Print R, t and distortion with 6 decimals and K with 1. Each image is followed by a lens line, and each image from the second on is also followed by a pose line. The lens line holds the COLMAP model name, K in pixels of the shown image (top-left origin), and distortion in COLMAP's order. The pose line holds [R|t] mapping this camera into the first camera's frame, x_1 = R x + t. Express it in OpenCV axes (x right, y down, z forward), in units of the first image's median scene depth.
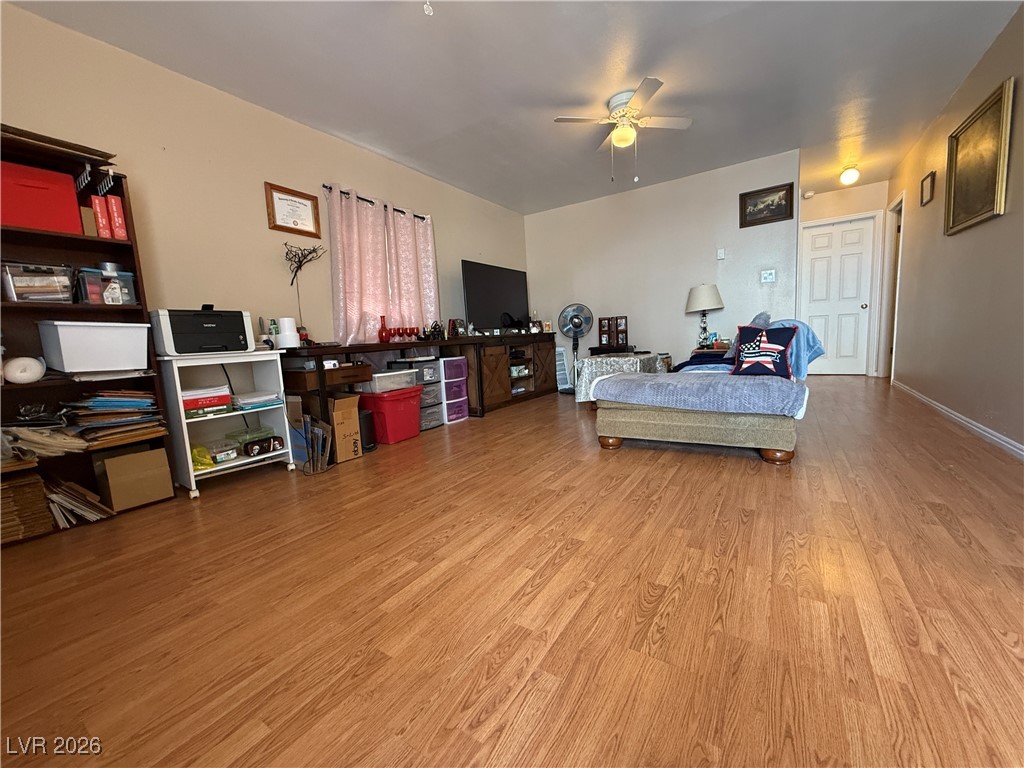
lens RADIAL K [[407.1, 0, 511.7], [0, 407.1, 384.6], [0, 0, 1]] dist [0.000434, -0.000377]
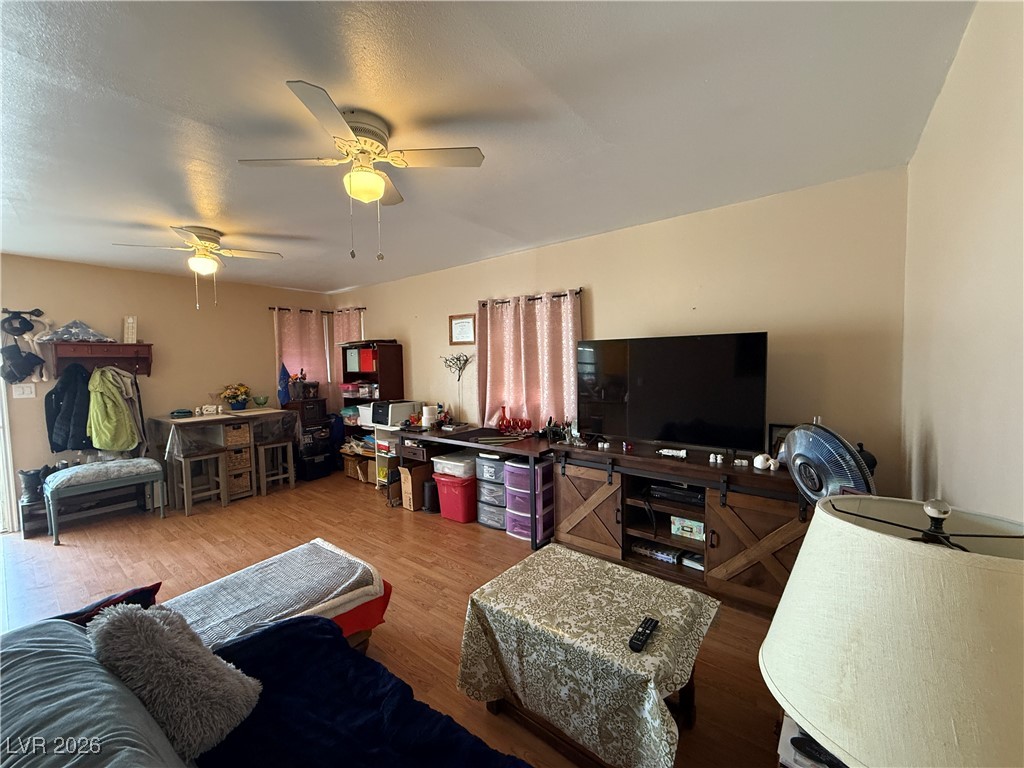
lens RADIAL K [[407.1, 0, 512.9], [0, 407.1, 385.6], [0, 0, 1]] dist [0.000434, -0.000377]
pose [[-0.081262, 0.111202, -0.990470, 1.180402], [-0.094033, 0.988469, 0.118692, -0.562768], [0.992247, 0.102782, -0.069868, 1.743690]]
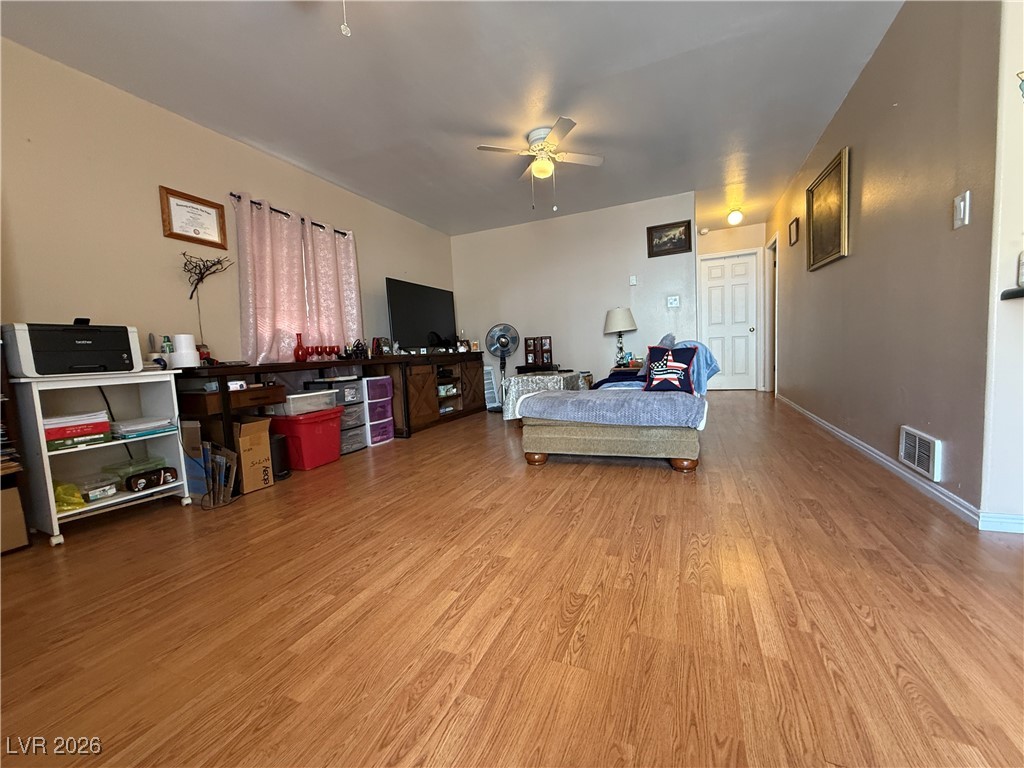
lens RADIAL K [[407.1, 0, 512.0], [0, 407.1, 384.6], [0, 0, 1]] dist [0.000434, -0.000377]
pose [[0.985256, -0.010719, 0.170749, 0.010971], [0.018641, 0.998819, -0.044859, 0.001325], [-0.170067, 0.047380, 0.984293, -0.008488]]
